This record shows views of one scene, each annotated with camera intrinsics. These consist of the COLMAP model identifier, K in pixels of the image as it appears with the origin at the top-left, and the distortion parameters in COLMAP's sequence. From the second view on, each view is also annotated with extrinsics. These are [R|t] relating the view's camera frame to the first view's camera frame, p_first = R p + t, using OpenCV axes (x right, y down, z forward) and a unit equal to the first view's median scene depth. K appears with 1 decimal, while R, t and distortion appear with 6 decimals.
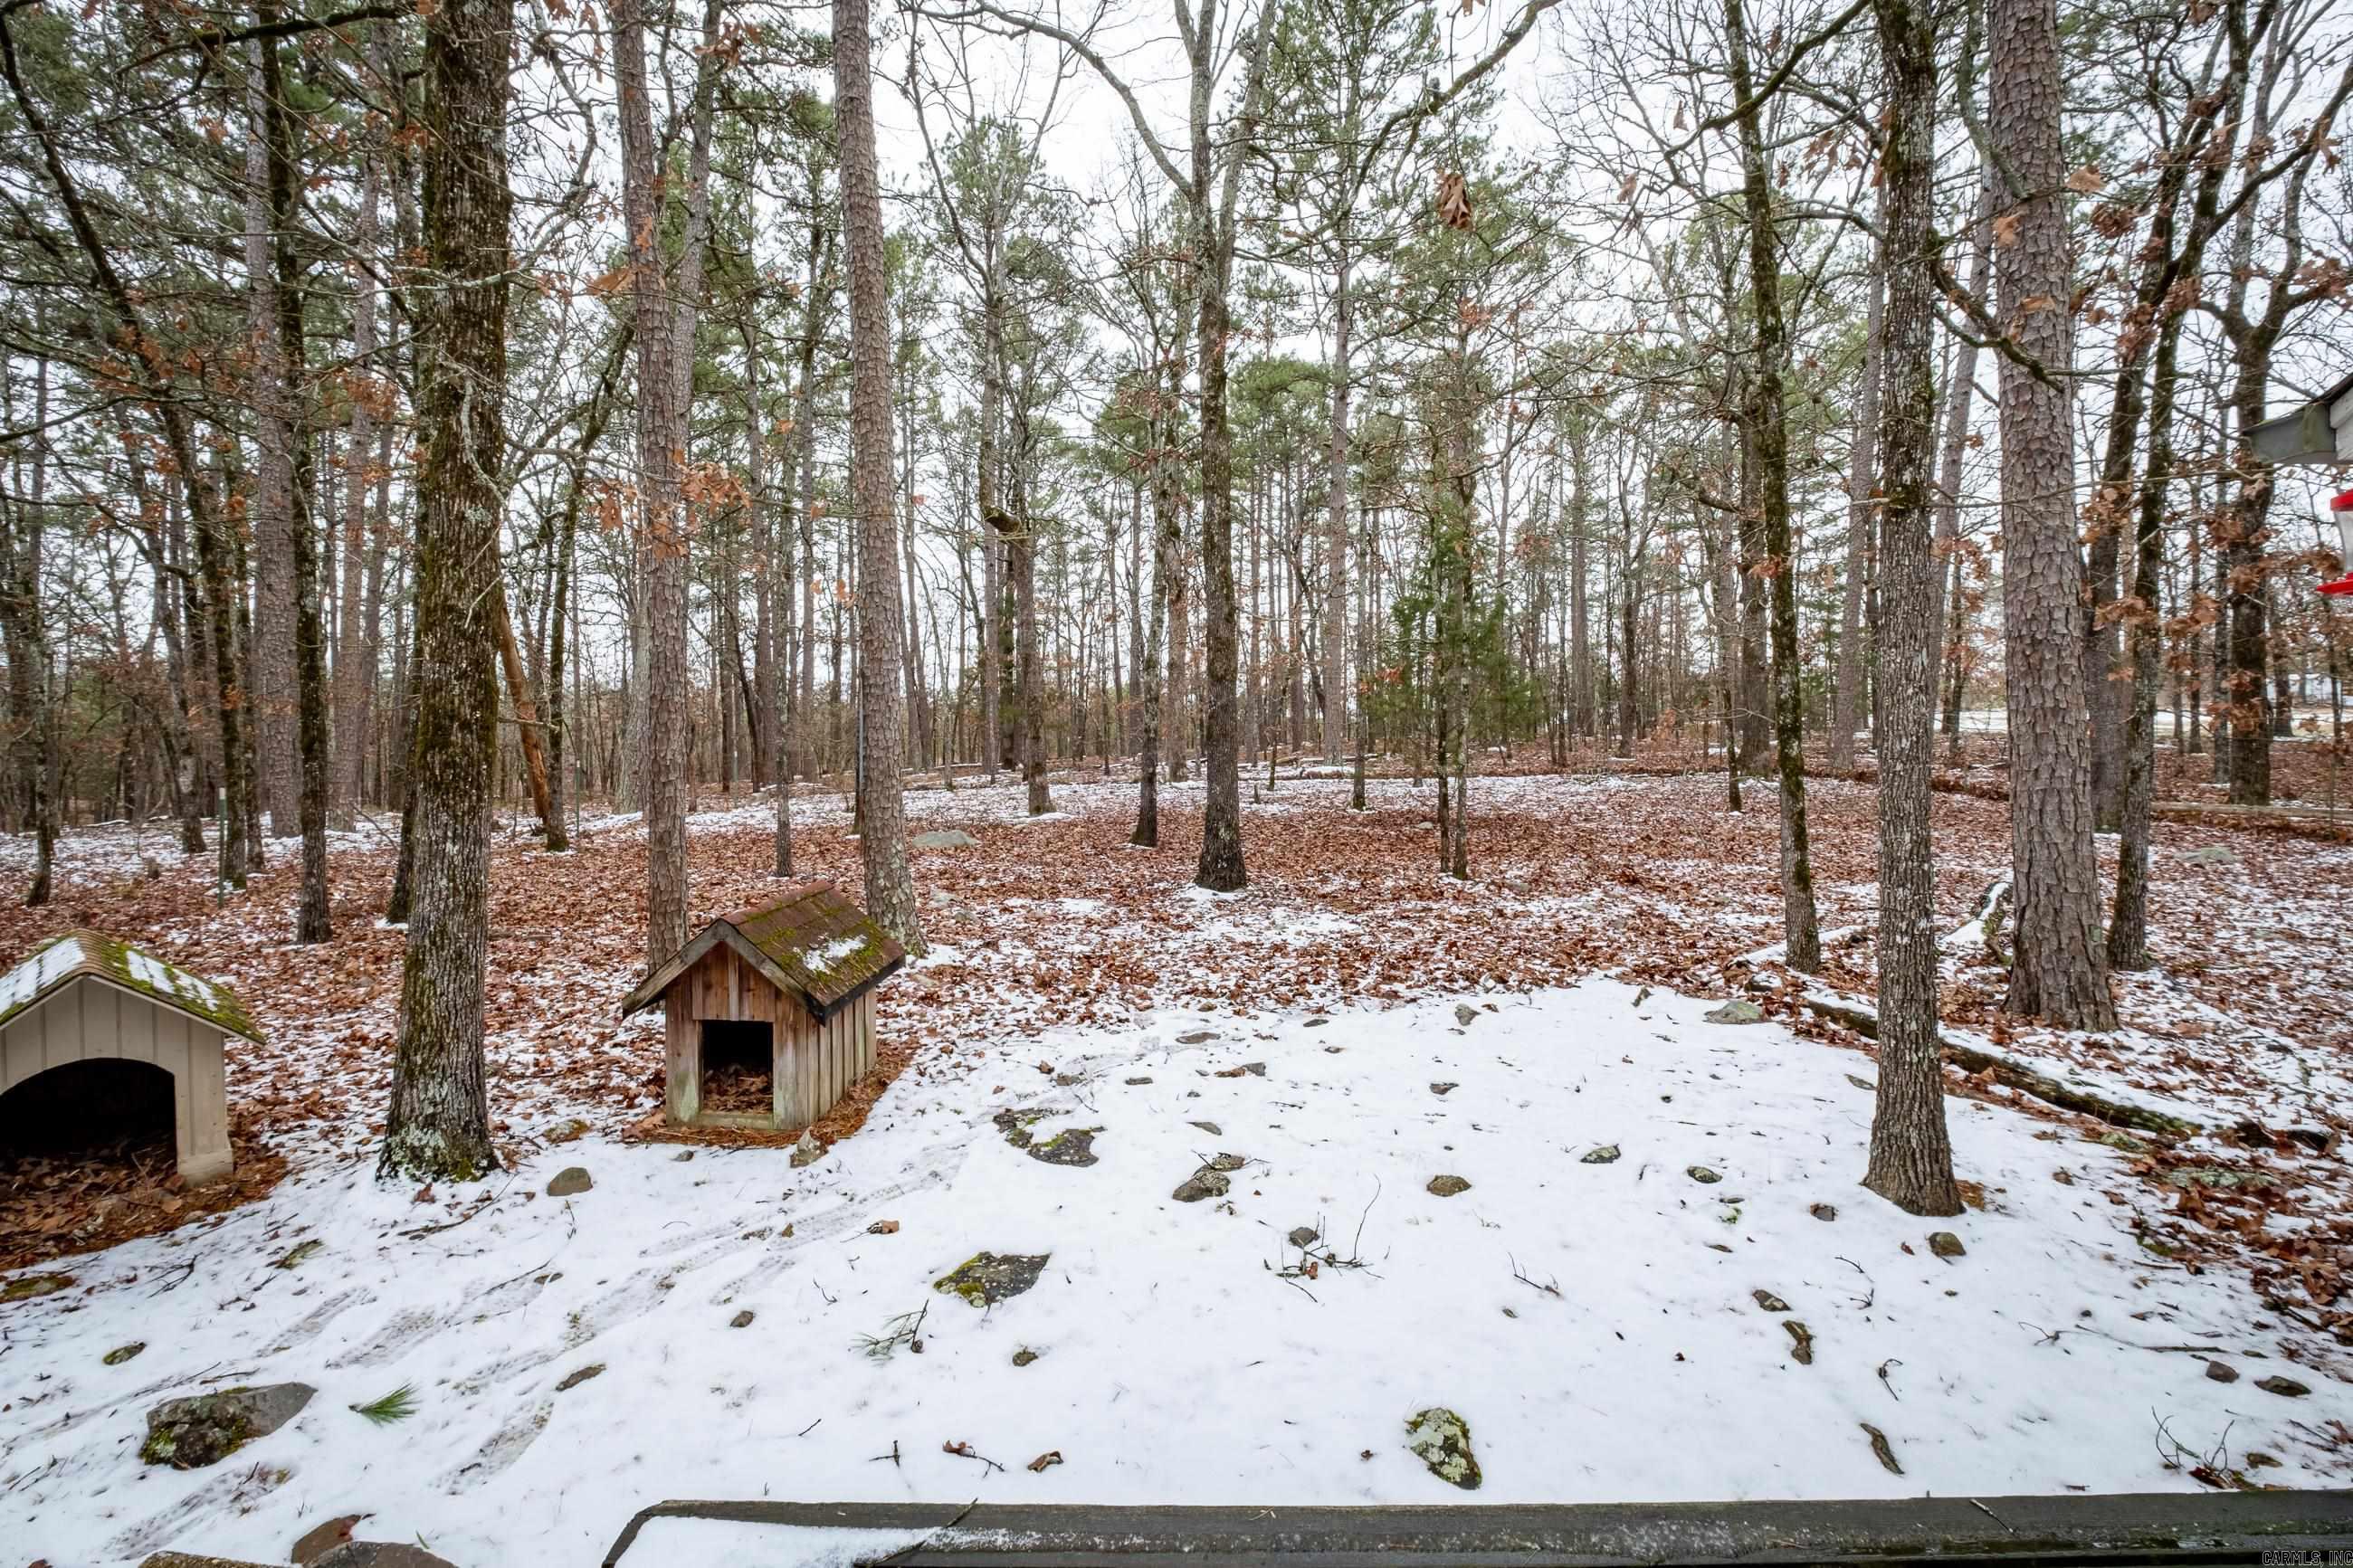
lens RADIAL K [[1055.2, 0, 1153.3], [0, 1055.2, 781.4], [0, 0, 1]] dist [-0.003973, -0.000054]
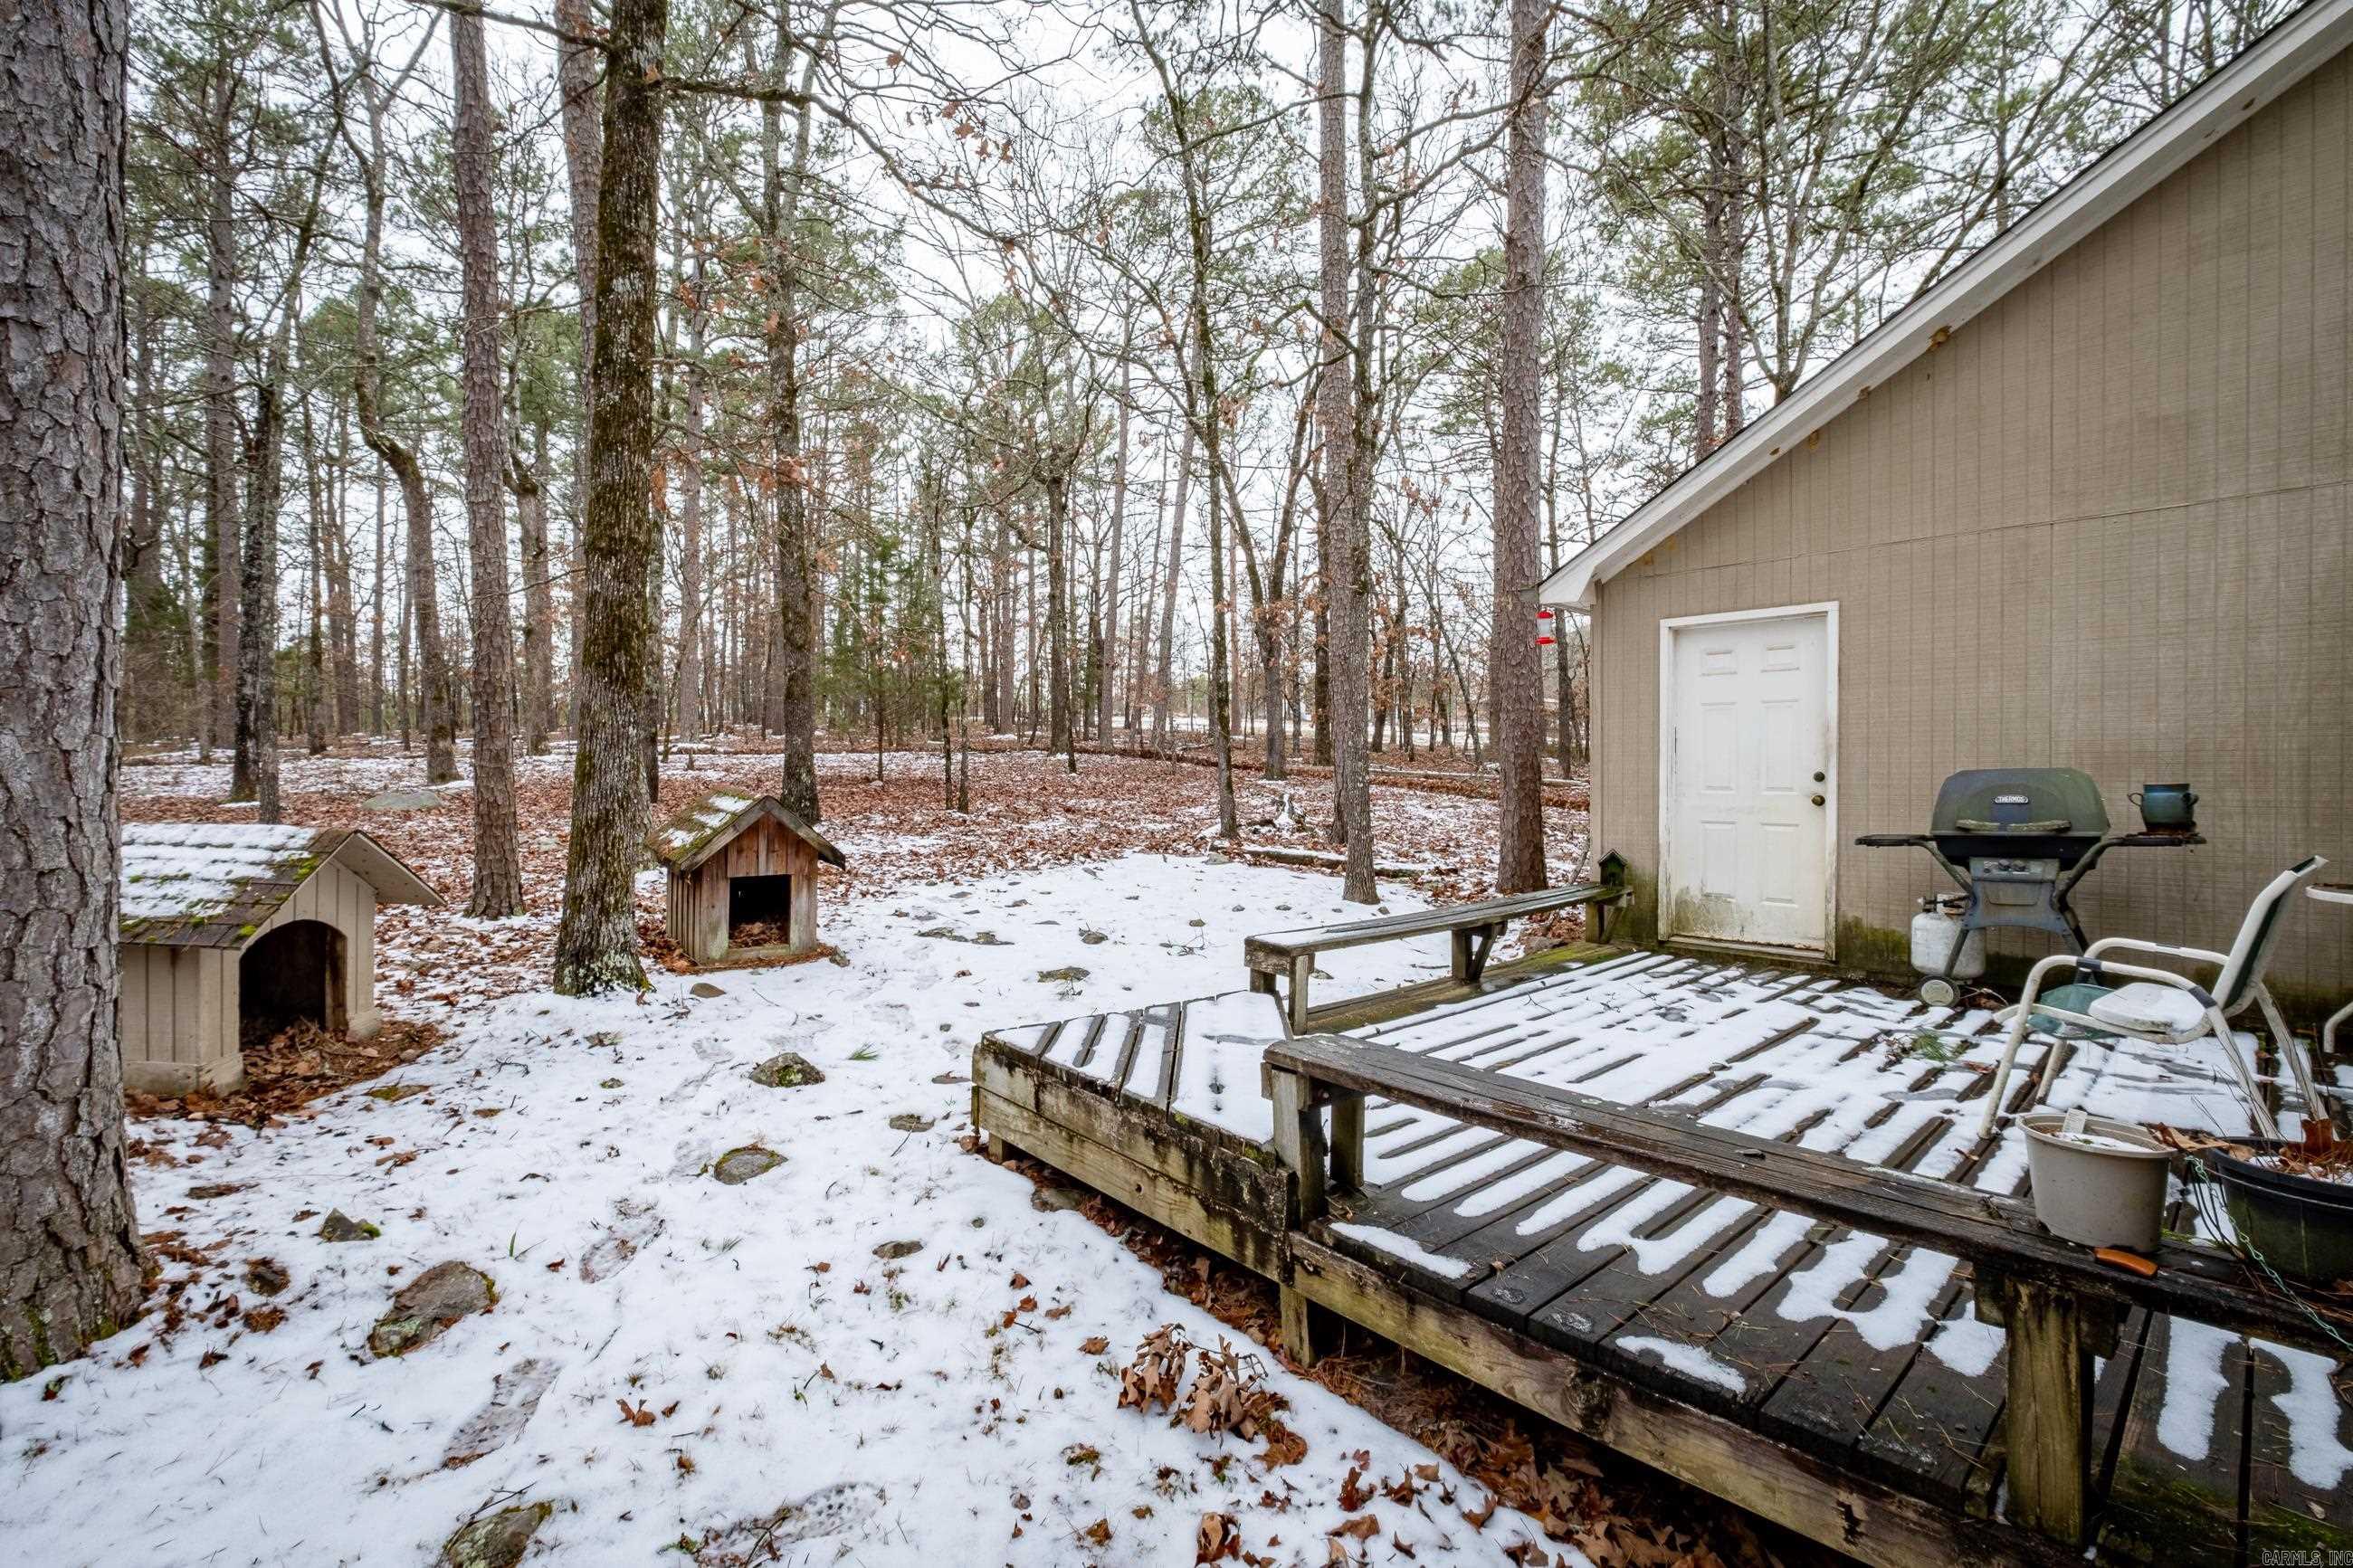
lens RADIAL K [[1055.2, 0, 1153.3], [0, 1055.2, 781.4], [0, 0, 1]] dist [-0.003973, -0.000054]
pose [[0.740398, -0.006287, 0.672139, -0.908867], [0.006238, 0.999977, 0.002481, 0.107530], [-0.672139, 0.002356, 0.740421, -0.298587]]
